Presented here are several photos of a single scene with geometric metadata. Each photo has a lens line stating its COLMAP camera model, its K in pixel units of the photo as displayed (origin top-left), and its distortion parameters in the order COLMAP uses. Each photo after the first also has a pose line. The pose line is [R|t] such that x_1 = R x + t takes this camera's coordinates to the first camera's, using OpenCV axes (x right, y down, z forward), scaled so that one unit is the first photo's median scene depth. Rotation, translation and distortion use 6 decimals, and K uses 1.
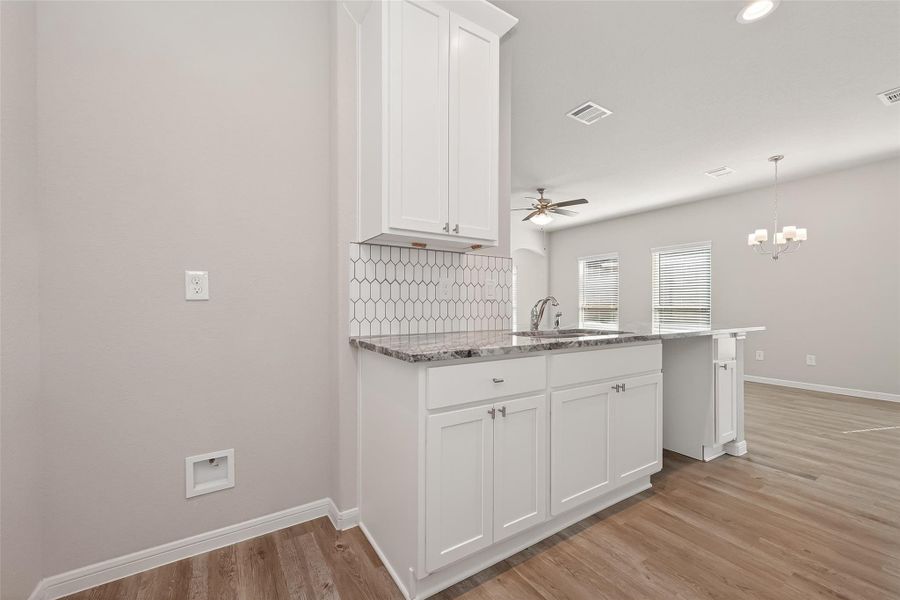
lens RADIAL K [[358.3, 0, 454.9], [0, 358.3, 300.7], [0, 0, 1]] dist [0.005566, 0.000041]
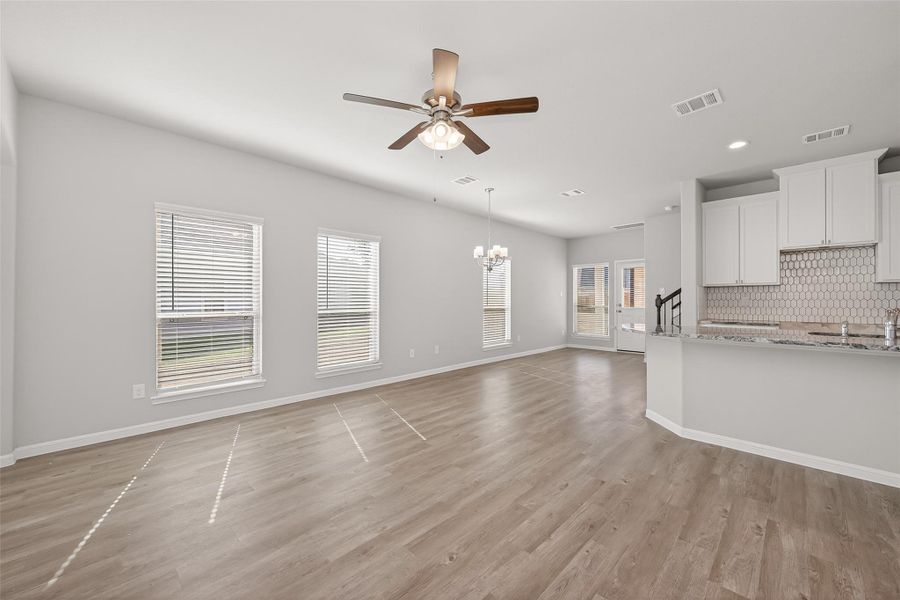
lens RADIAL K [[358.3, 0, 454.9], [0, 358.3, 300.7], [0, 0, 1]] dist [0.005566, 0.000041]
pose [[-0.238830, -0.006695, 0.971038, -0.557735], [-0.008621, 0.999951, 0.004774, -0.031797], [-0.971023, -0.007231, -0.238876, 2.810040]]
